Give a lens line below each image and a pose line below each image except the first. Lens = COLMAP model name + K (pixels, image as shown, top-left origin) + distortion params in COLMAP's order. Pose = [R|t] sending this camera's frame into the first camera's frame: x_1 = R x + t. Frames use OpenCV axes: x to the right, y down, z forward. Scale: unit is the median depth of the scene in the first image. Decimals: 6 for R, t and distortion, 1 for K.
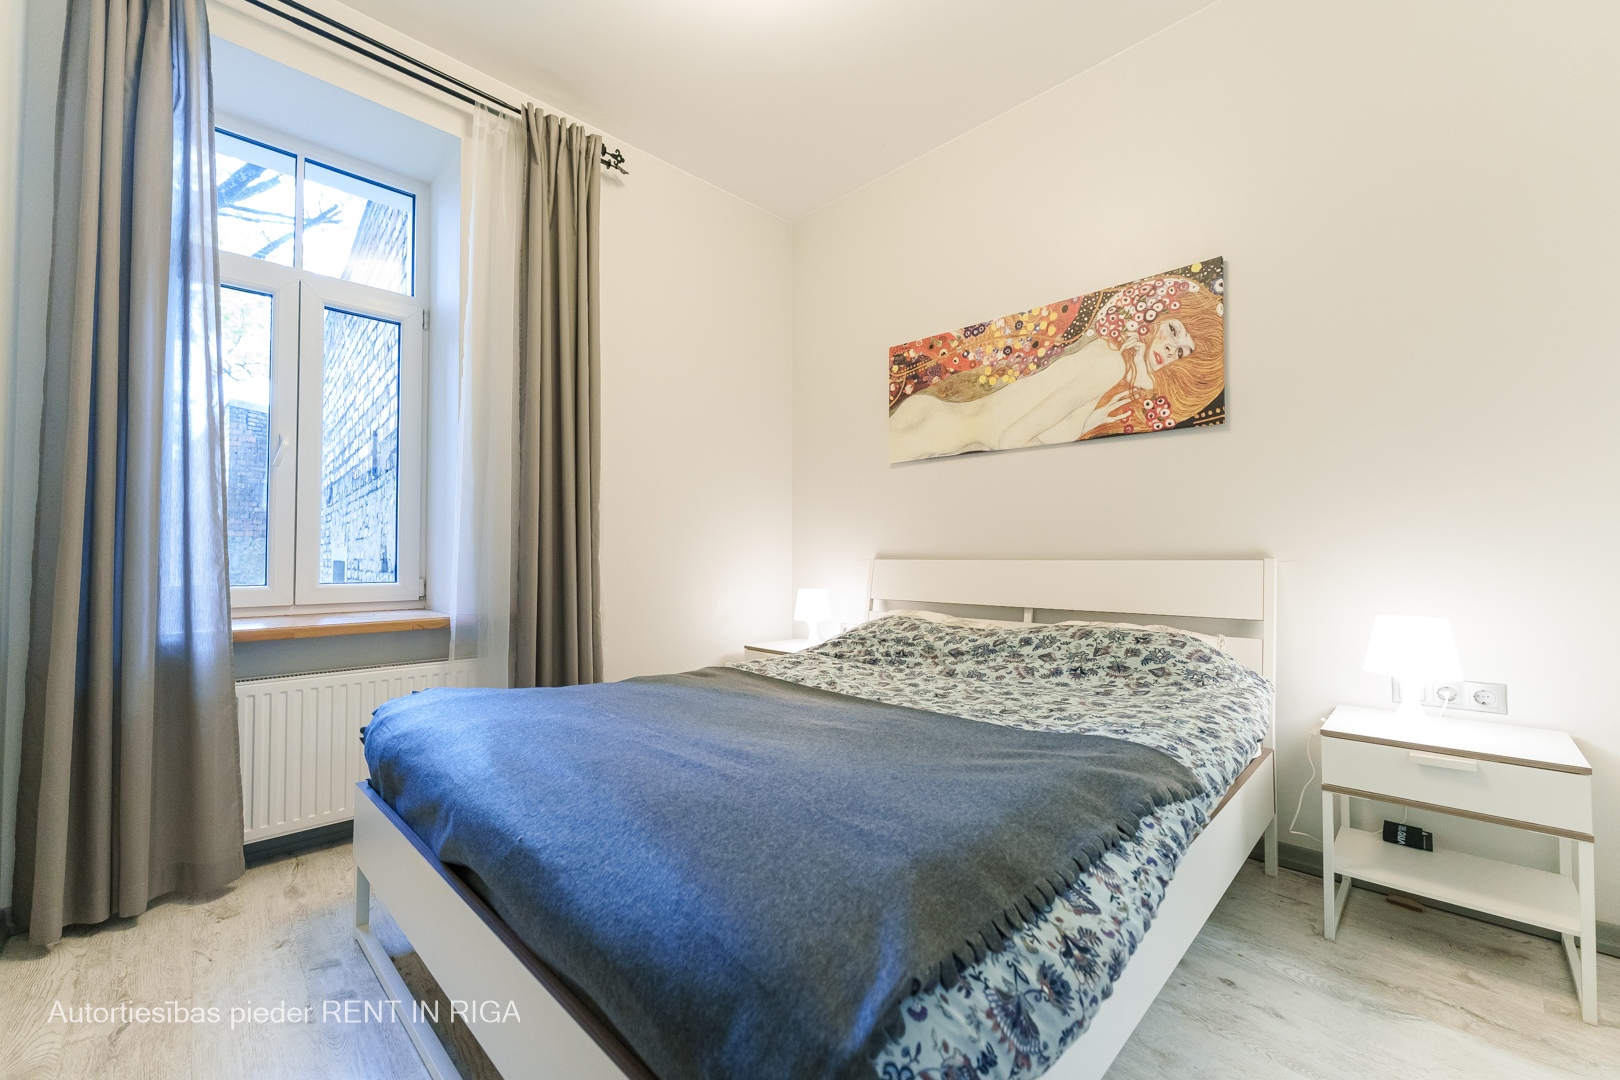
lens RADIAL K [[654.3, 0, 810.0], [0, 654.3, 540.0], [0, 0, 1]] dist [-0.000426, -0.000020]
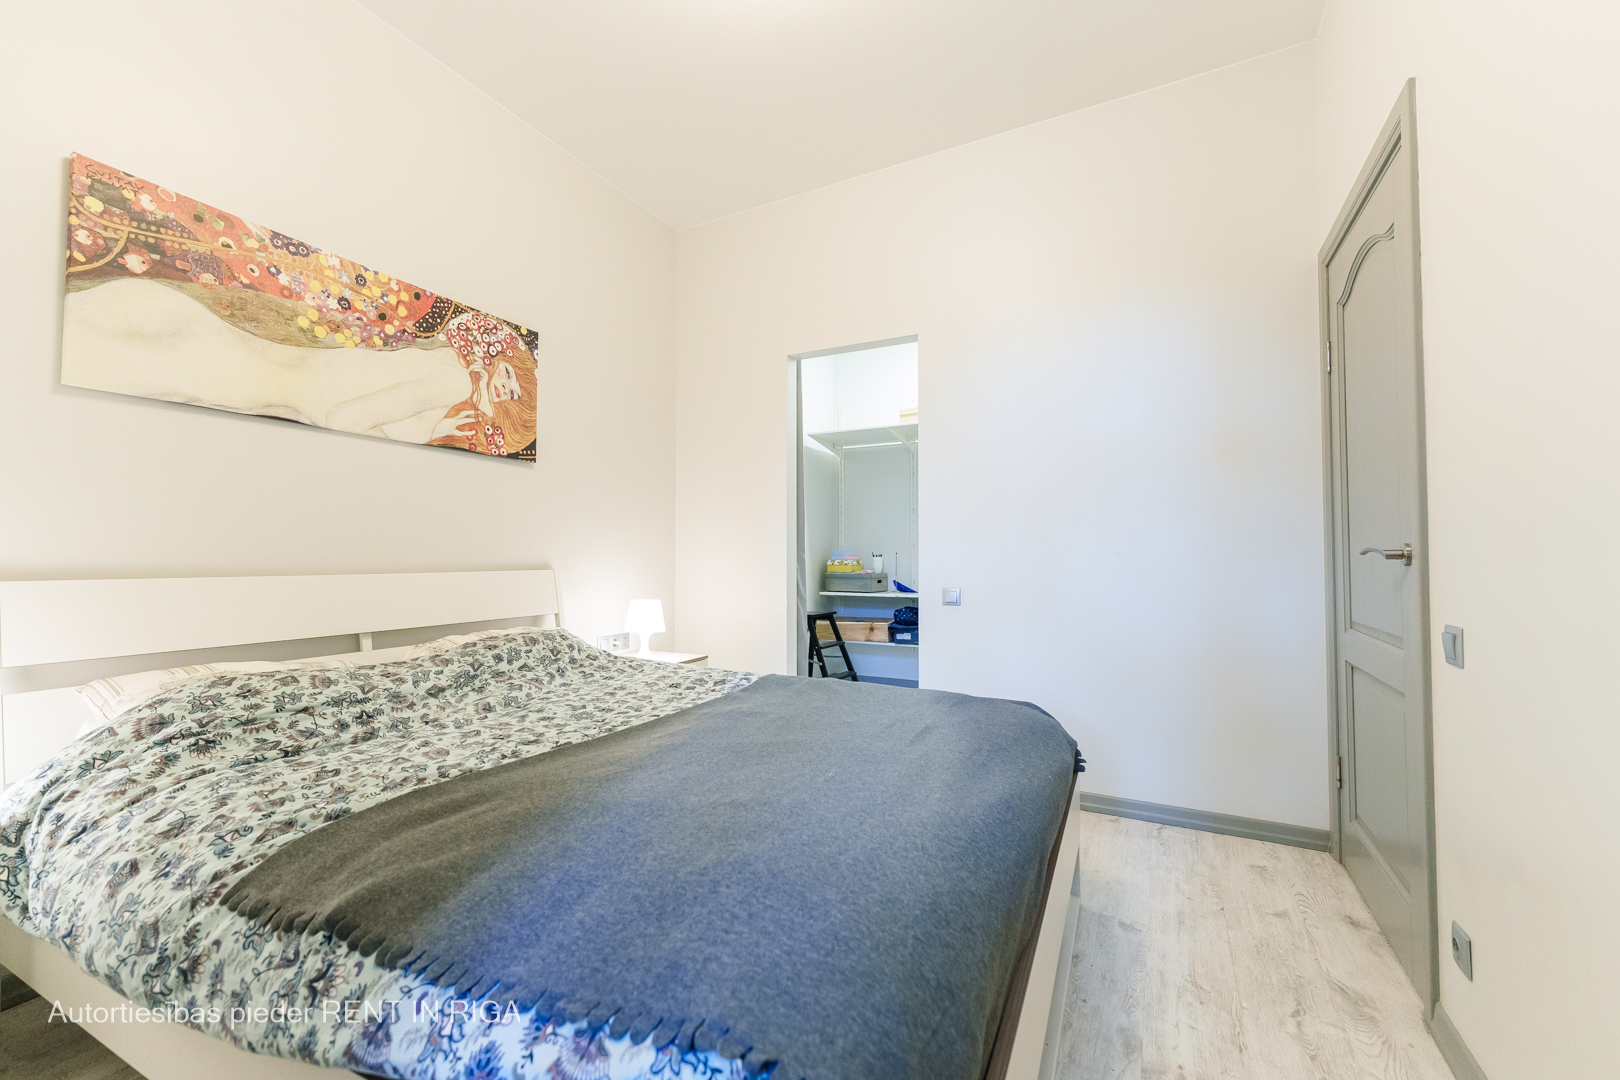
lens RADIAL K [[654.3, 0, 810.0], [0, 654.3, 540.0], [0, 0, 1]] dist [-0.000426, -0.000020]
pose [[-0.316323, 0.024749, 0.948329, -0.671453], [-0.028071, 0.998978, -0.035434, 0.001898], [-0.948236, -0.037829, -0.315305, 0.799302]]
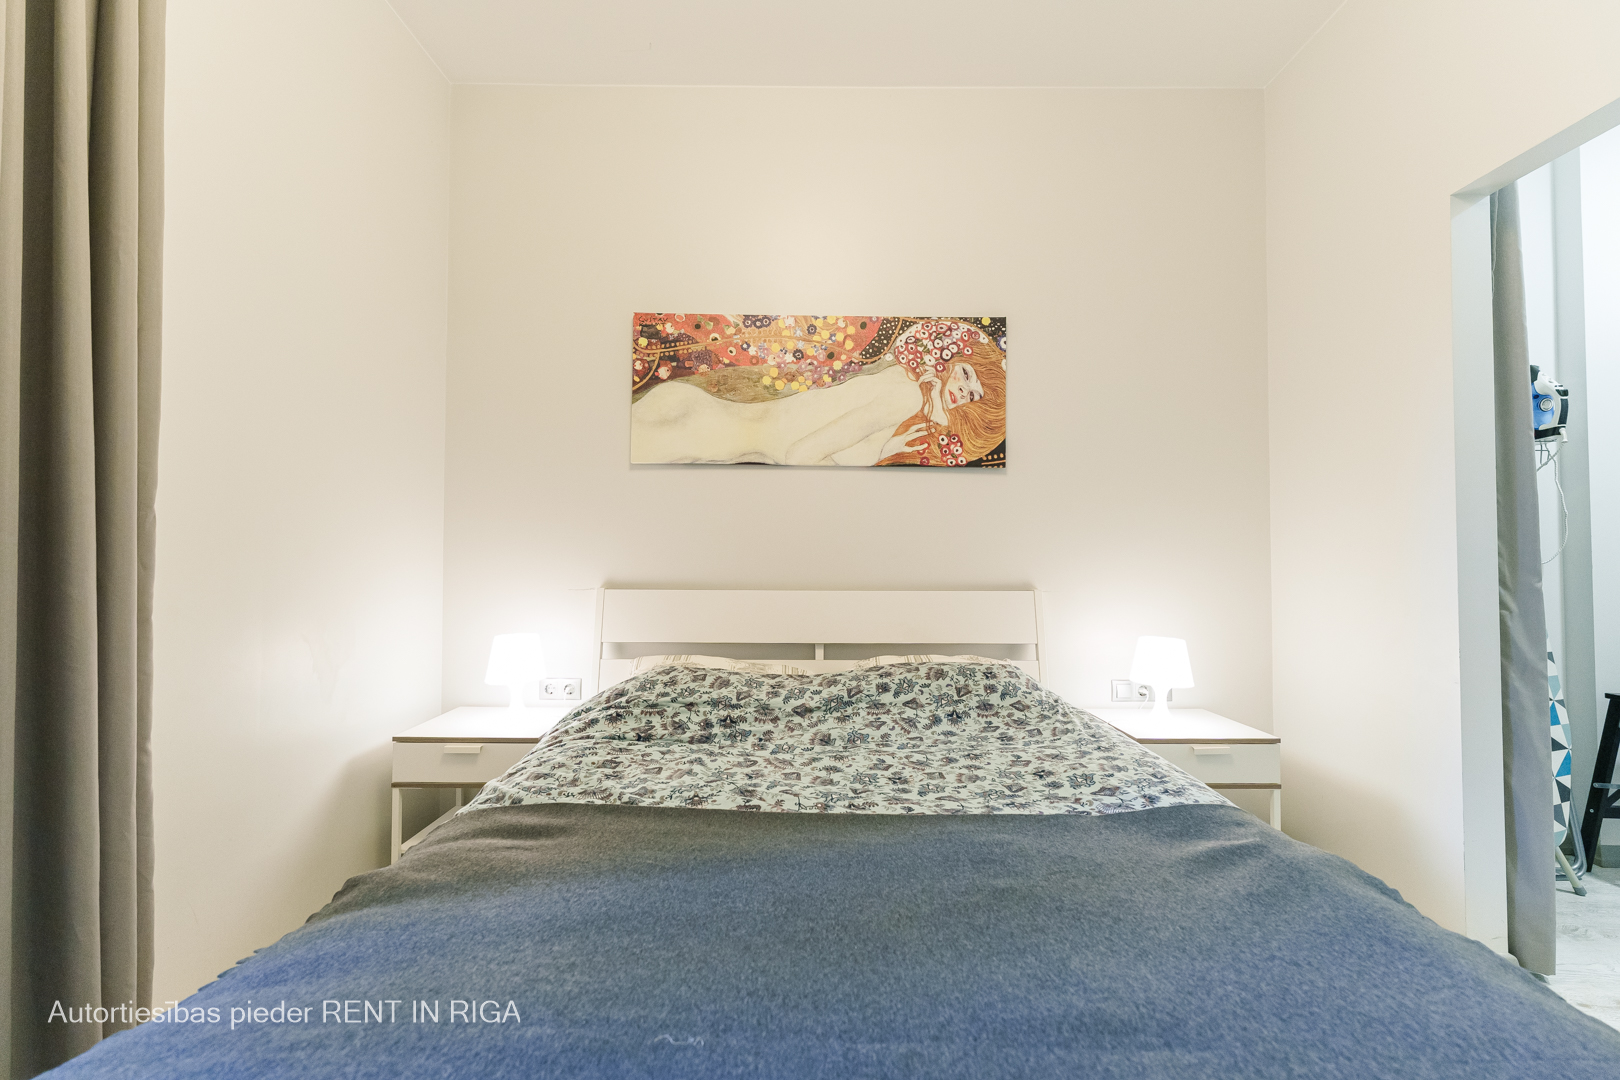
lens RADIAL K [[654.3, 0, 810.0], [0, 654.3, 540.0], [0, 0, 1]] dist [-0.000426, -0.000020]
pose [[0.709118, 0.021700, 0.704756, -0.345702], [-0.024528, 0.999681, -0.006102, -0.036443], [-0.704663, -0.012960, 0.709423, 0.398682]]
